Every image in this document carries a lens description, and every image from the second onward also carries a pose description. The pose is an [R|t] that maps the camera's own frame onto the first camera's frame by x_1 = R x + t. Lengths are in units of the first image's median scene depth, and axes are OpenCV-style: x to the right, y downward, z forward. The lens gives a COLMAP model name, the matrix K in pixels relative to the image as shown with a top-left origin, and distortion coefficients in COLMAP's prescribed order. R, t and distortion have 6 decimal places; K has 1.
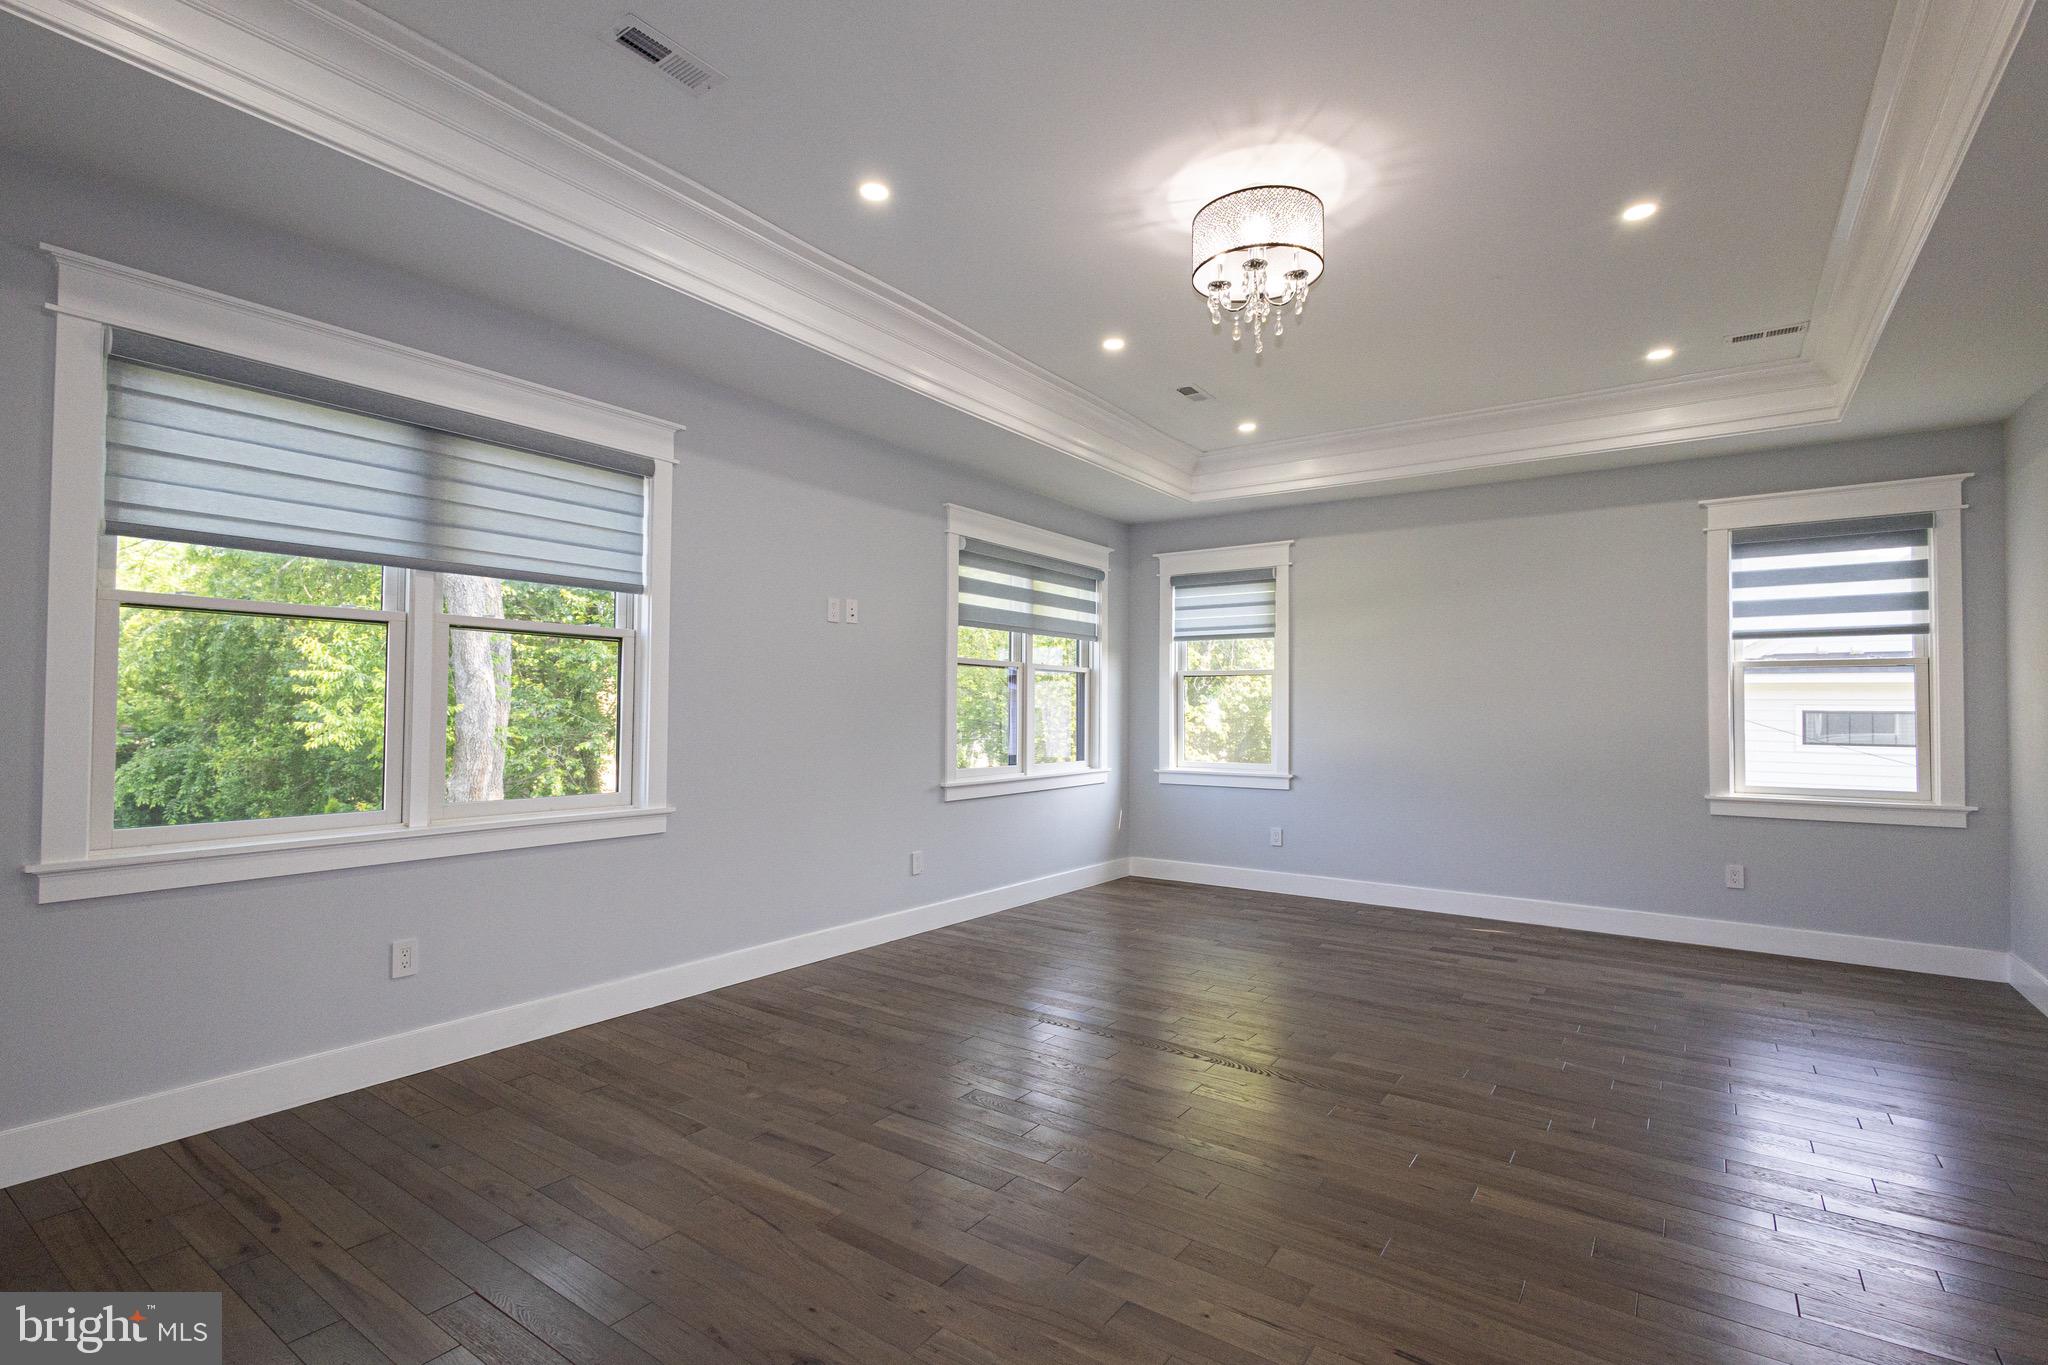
lens RADIAL K [[973.6, 0, 974.4], [0, 973.6, 693.3], [0, 0, 1]] dist [0.022061, 0.000883]
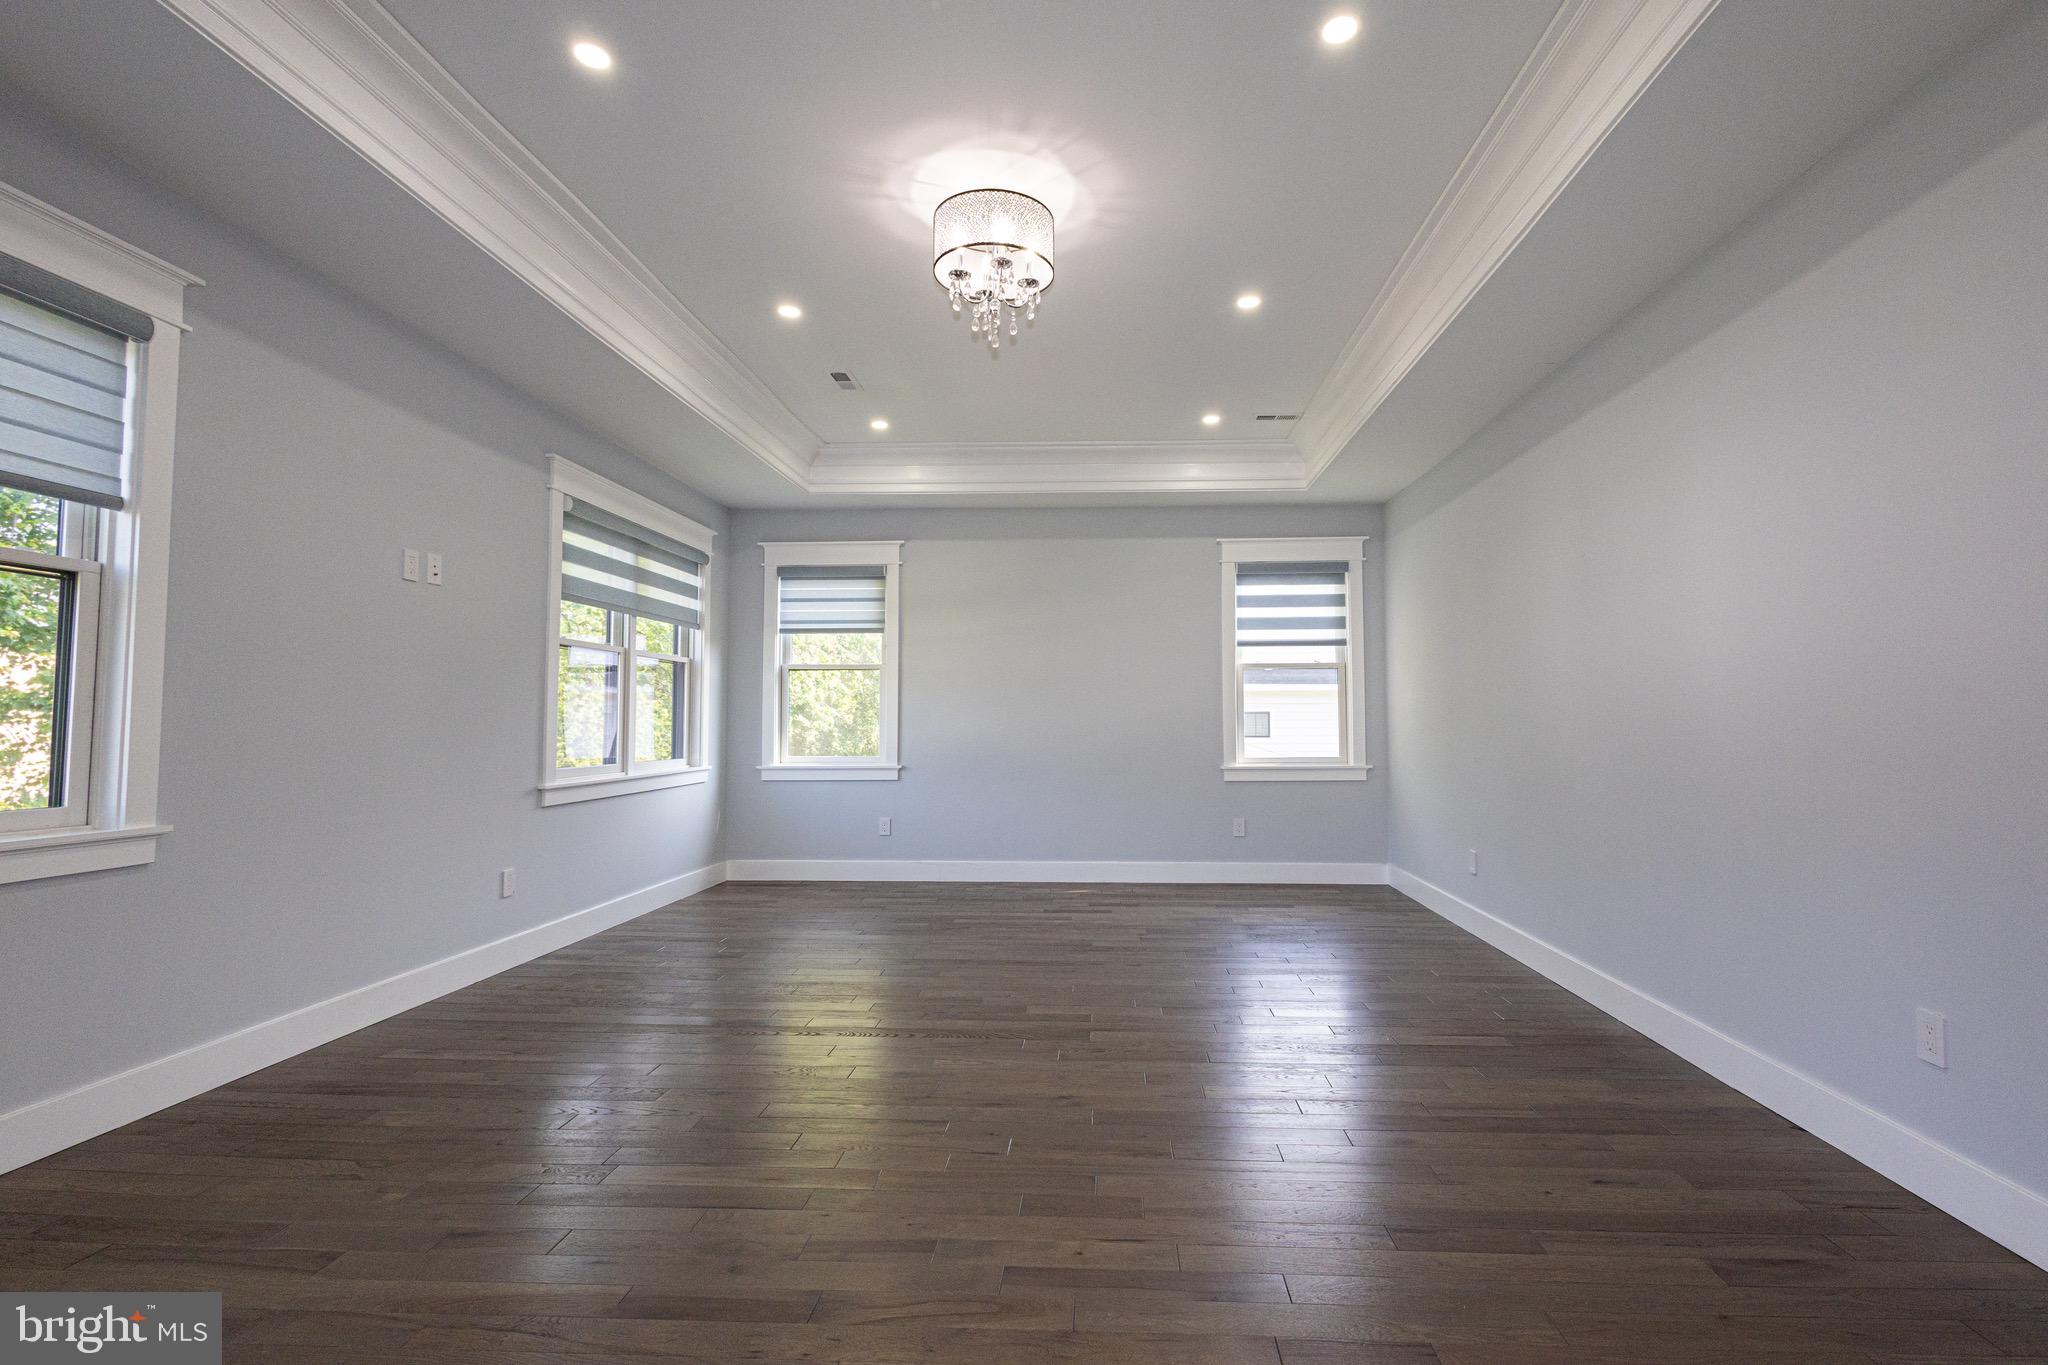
lens RADIAL K [[973.6, 0, 1028.0], [0, 973.6, 681.2], [0, 0, 1]] dist [0.022061, 0.000883]
pose [[0.832541, 0.019893, 0.553607, -0.194146], [-0.004519, 0.999566, -0.029121, 0.033233], [-0.553946, 0.021742, 0.832269, 0.082950]]
